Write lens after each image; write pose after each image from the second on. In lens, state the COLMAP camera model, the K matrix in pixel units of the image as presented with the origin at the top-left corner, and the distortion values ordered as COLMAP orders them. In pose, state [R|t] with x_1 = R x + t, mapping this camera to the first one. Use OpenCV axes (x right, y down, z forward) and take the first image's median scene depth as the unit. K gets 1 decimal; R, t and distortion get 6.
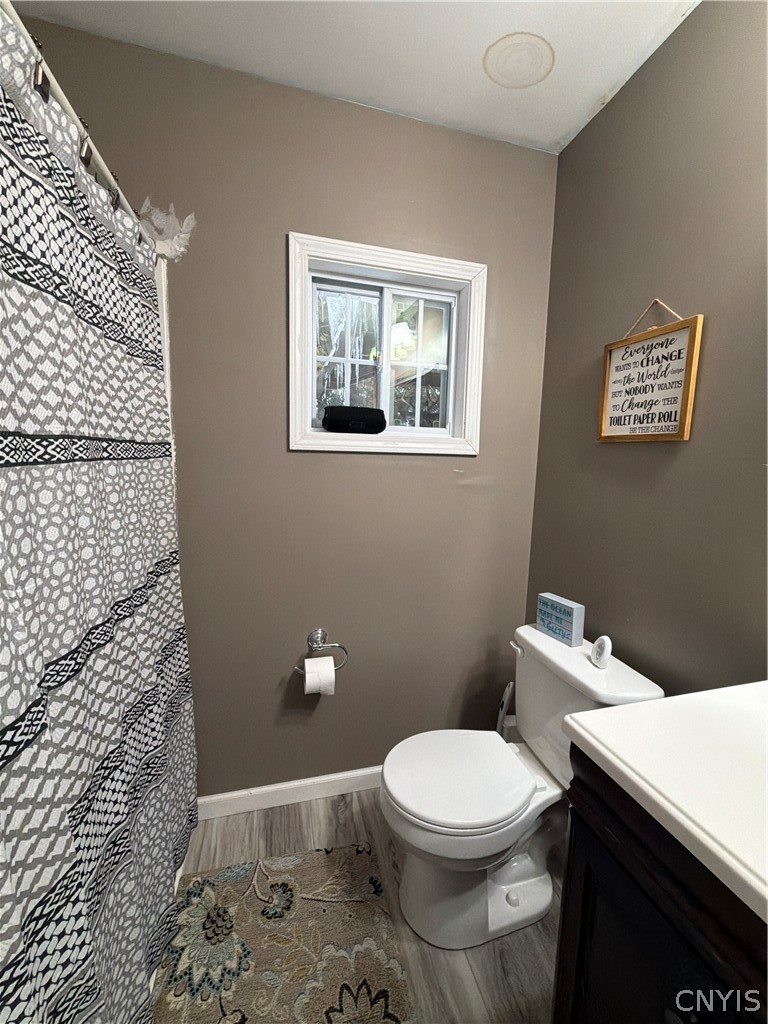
lens RADIAL K [[406.3, 0, 384.0], [0, 406.3, 512.0], [0, 0, 1]] dist [0.000503, -0.000209]
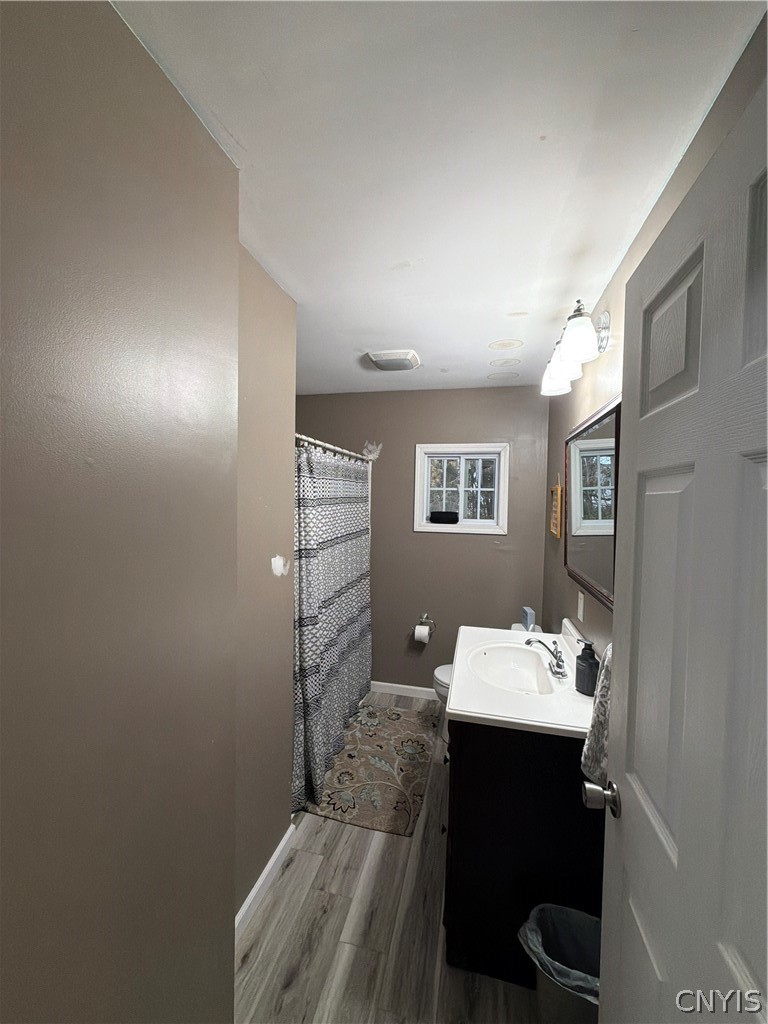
lens RADIAL K [[406.3, 0, 384.0], [0, 406.3, 512.0], [0, 0, 1]] dist [0.000503, -0.000209]
pose [[0.878702, 0.008610, -0.477292, 0.698381], [-0.058498, 0.994244, -0.089761, -0.043278], [0.473772, 0.106794, 0.874148, -1.083956]]
